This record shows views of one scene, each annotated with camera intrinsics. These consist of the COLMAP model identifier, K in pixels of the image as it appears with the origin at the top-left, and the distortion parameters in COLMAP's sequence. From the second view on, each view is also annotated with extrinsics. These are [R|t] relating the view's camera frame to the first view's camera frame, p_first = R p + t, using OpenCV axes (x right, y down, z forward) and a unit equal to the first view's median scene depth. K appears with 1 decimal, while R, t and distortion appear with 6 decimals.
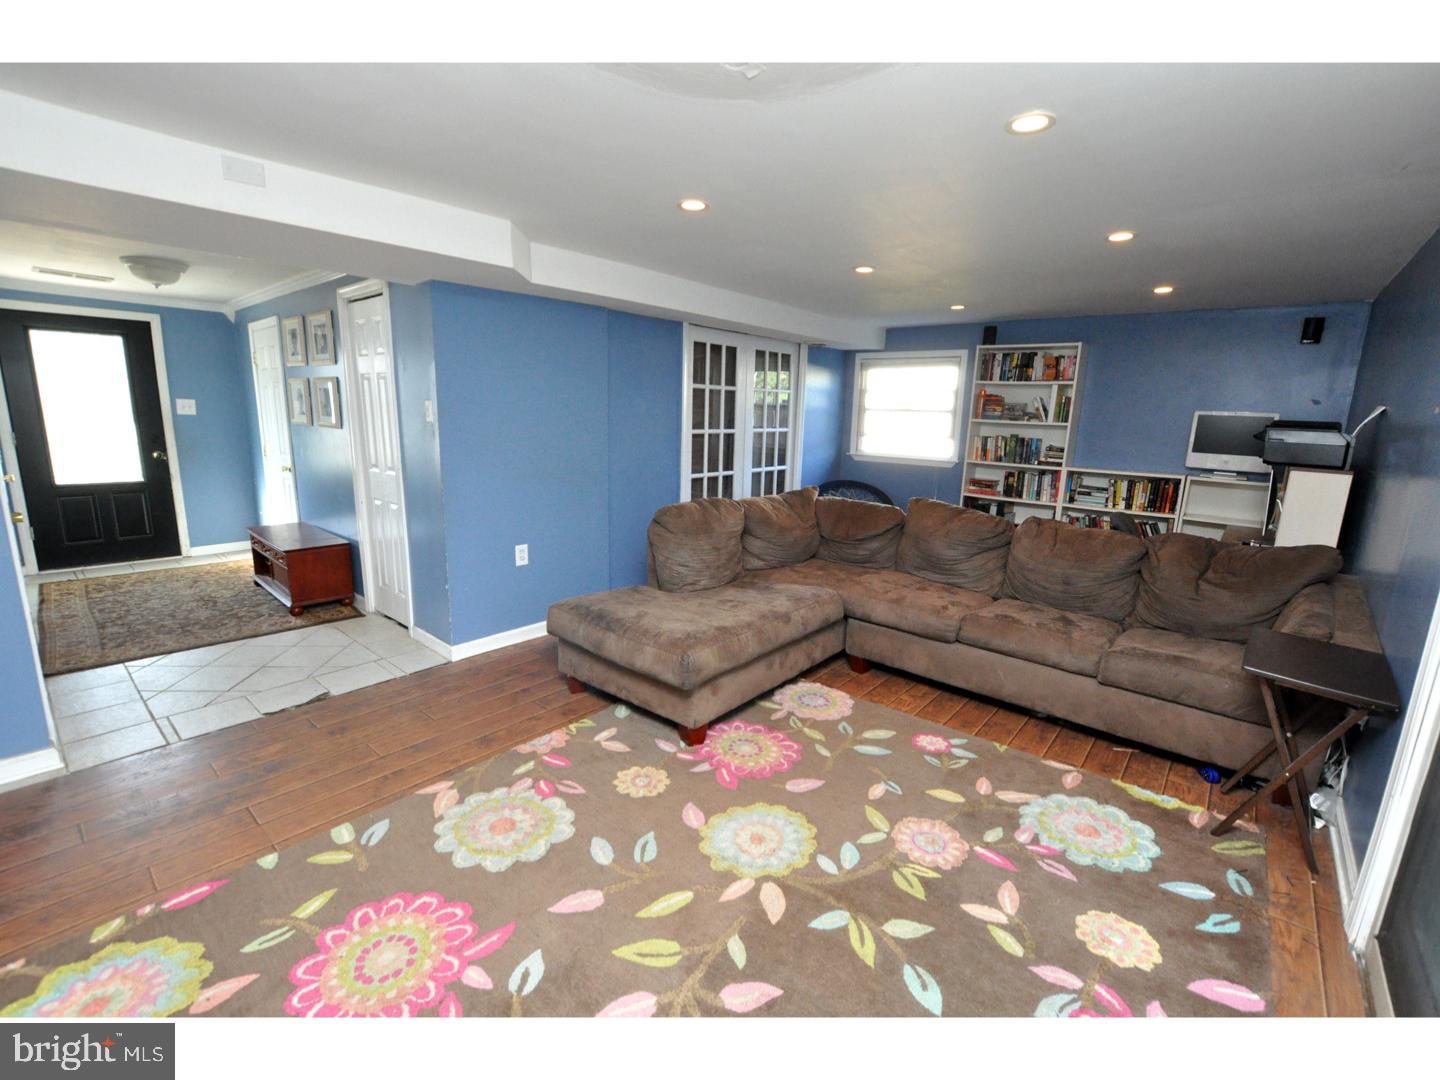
lens RADIAL K [[632.1, 0, 724.9], [0, 632.1, 542.1], [0, 0, 1]] dist [-0.037028, 0.006160]
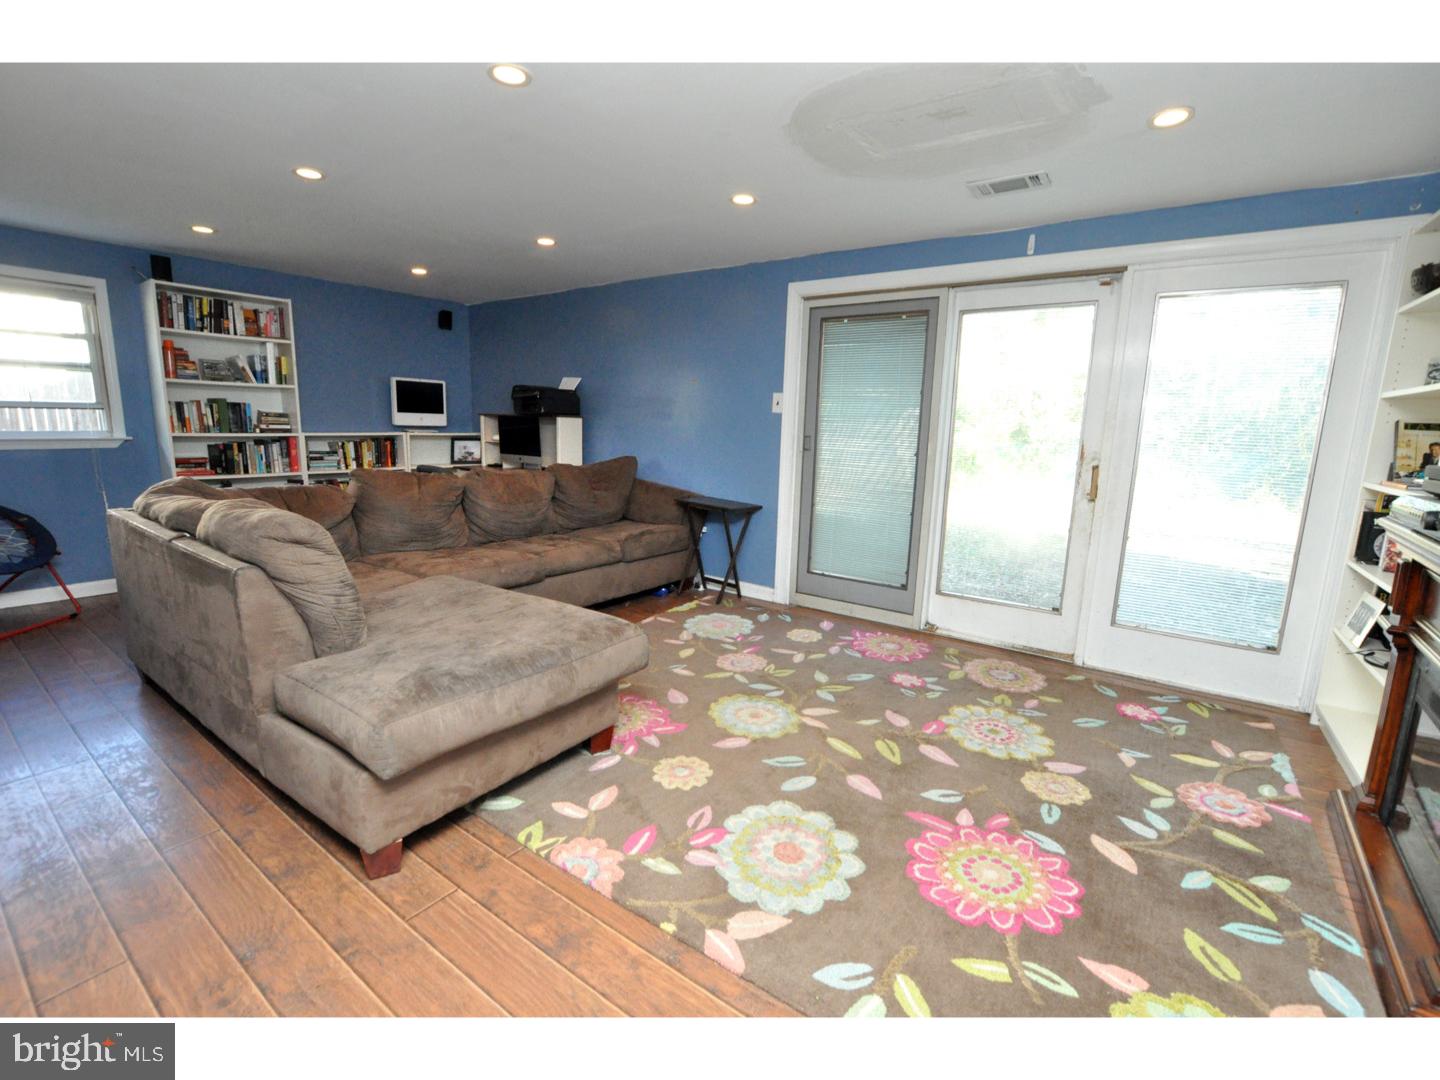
lens RADIAL K [[632.1, 0, 724.9], [0, 632.1, 542.1], [0, 0, 1]] dist [-0.037028, 0.006160]
pose [[-0.089162, -0.212630, 0.973056, -0.941394], [0.172280, 0.958930, 0.225329, -0.127716], [-0.981004, 0.187729, -0.048868, 0.918224]]
